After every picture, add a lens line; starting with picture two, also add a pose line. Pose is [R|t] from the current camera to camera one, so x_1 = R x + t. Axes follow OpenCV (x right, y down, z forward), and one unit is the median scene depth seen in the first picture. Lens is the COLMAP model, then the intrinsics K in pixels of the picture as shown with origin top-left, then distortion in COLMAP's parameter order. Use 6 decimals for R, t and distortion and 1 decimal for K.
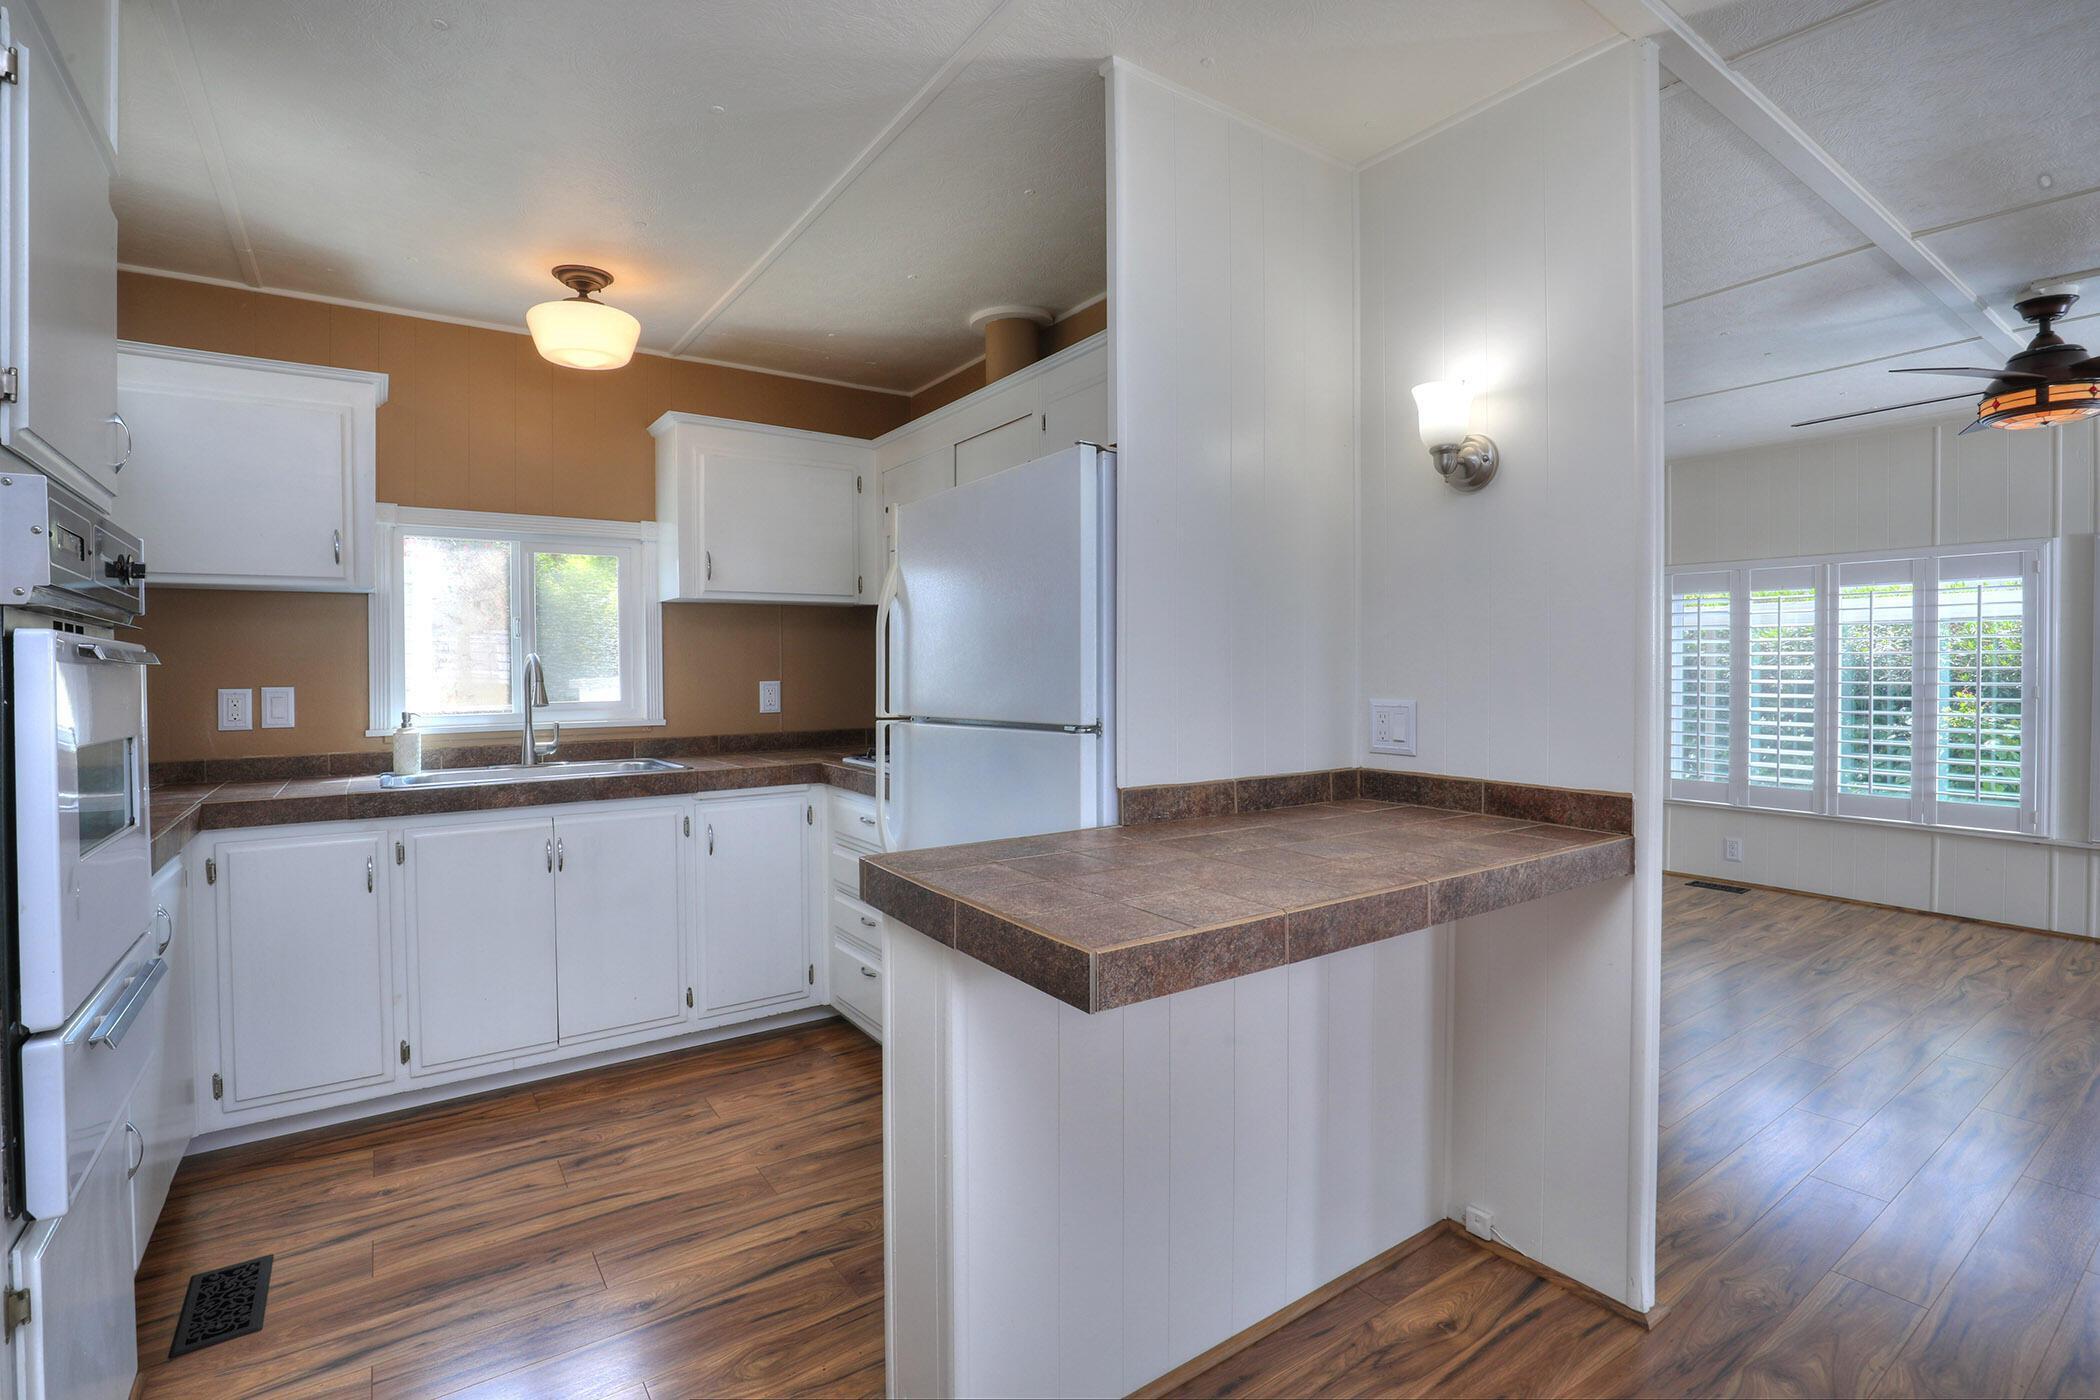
lens RADIAL K [[973.4, 0, 1050.0], [0, 973.4, 700.0], [0, 0, 1]] dist [-0.032068, 0.001361]
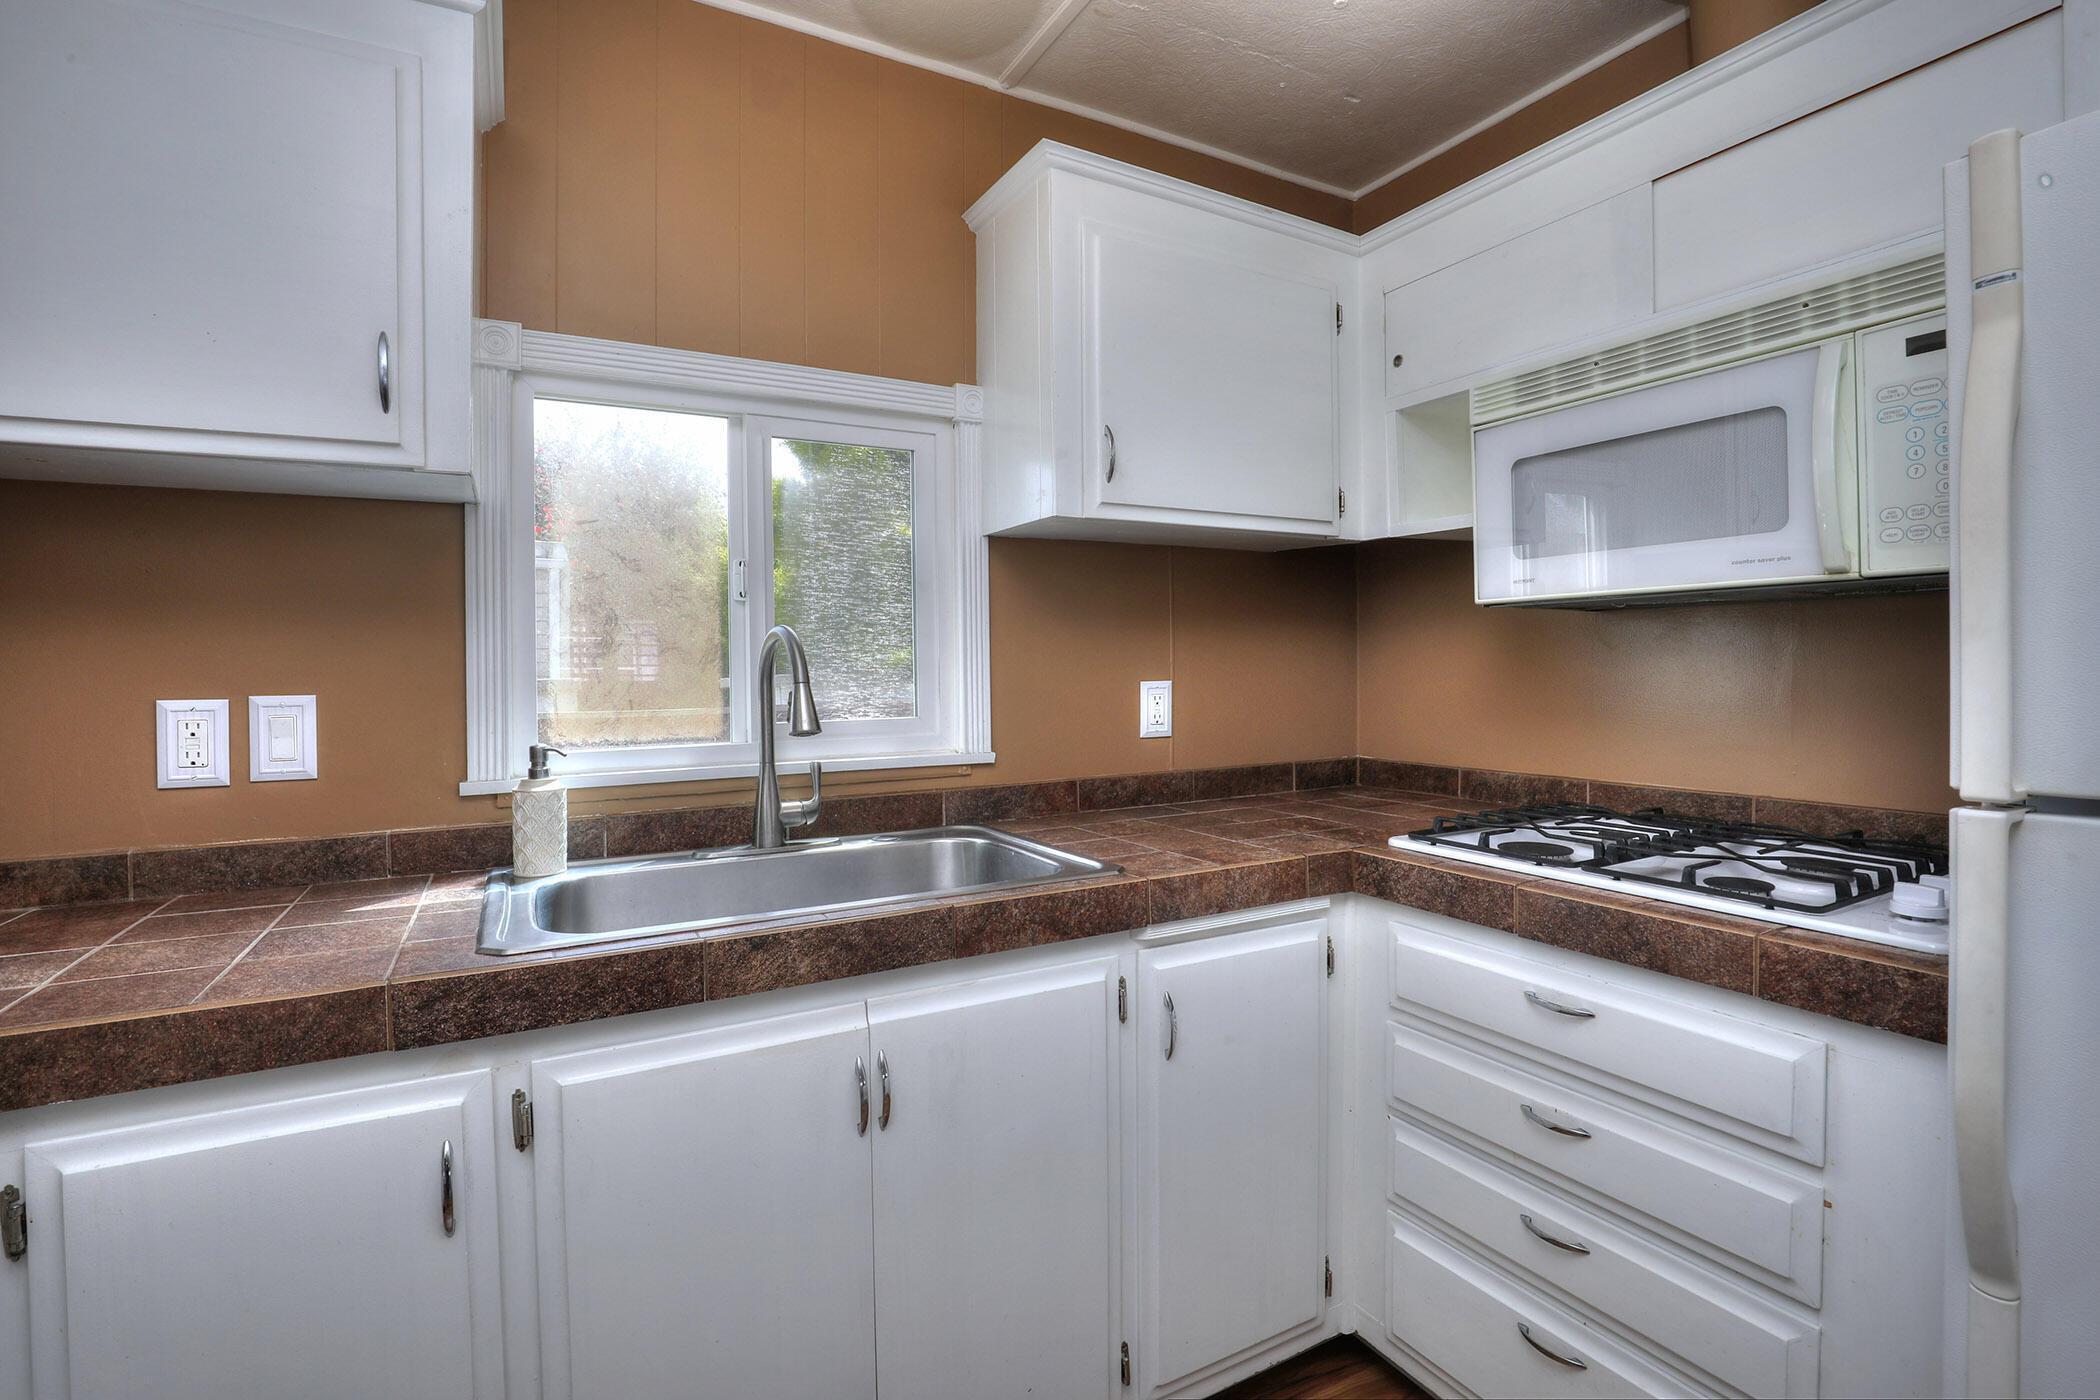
lens RADIAL K [[973.4, 0, 1050.0], [0, 973.4, 700.0], [0, 0, 1]] dist [-0.032068, 0.001361]
pose [[0.994032, 0.002528, -0.109056, -0.368377], [-0.002131, 0.999991, 0.003764, -0.013246], [0.109065, -0.003509, 0.994028, 0.554874]]
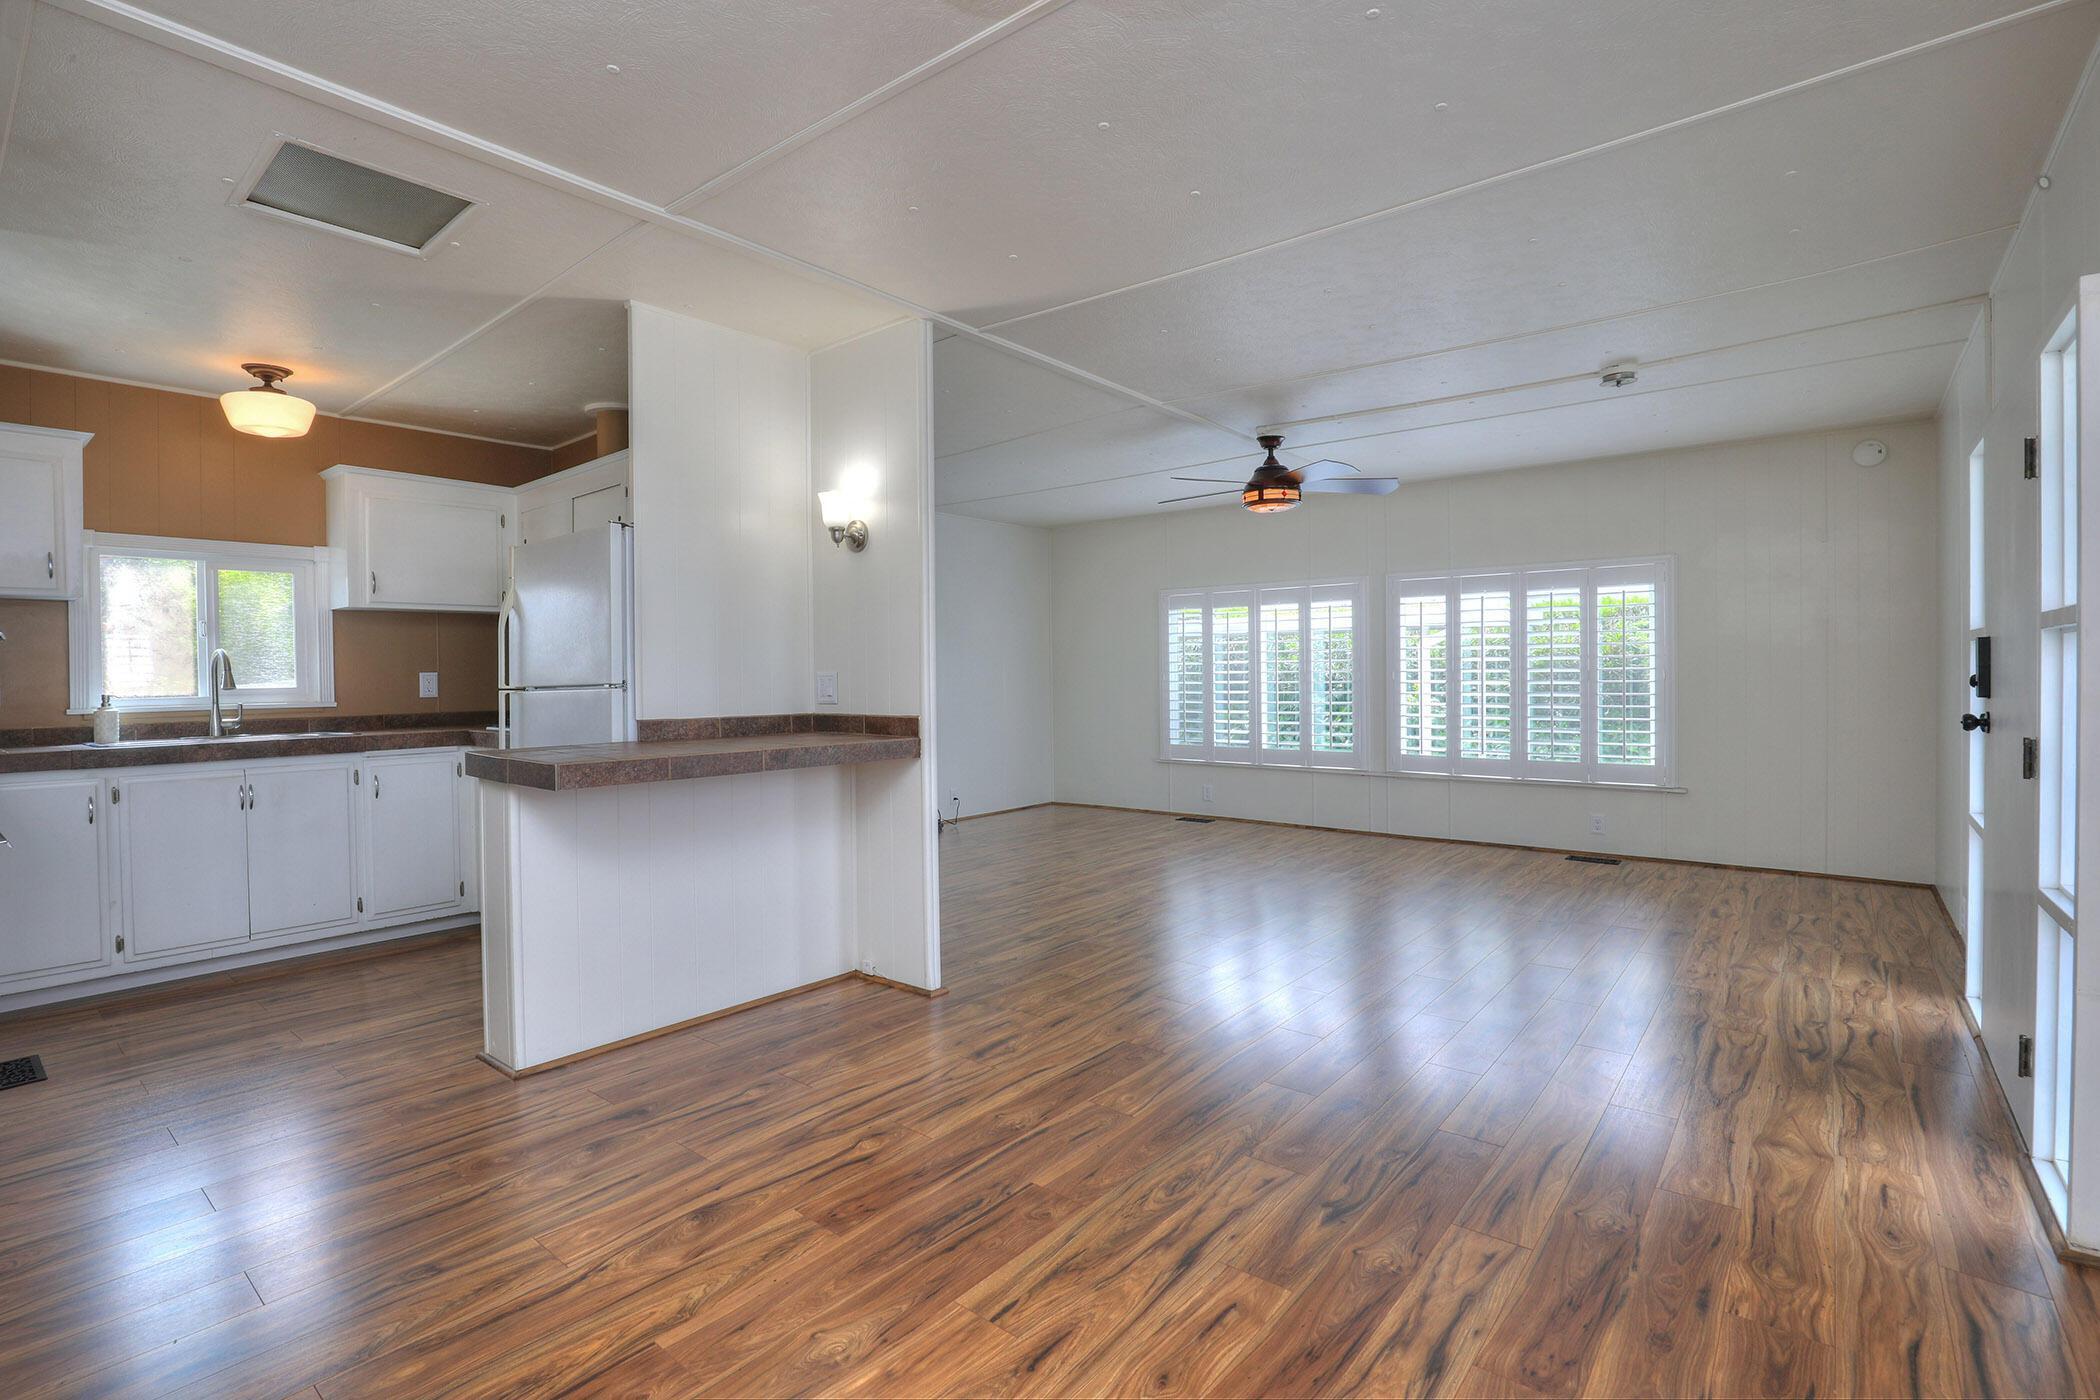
lens RADIAL K [[973.4, 0, 1050.0], [0, 973.4, 700.0], [0, 0, 1]] dist [-0.032068, 0.001361]
pose [[0.963536, -0.013242, 0.267250, 0.204191], [0.016440, 0.999817, -0.009733, 0.053938], [-0.267073, 0.013772, 0.963578, -0.551857]]
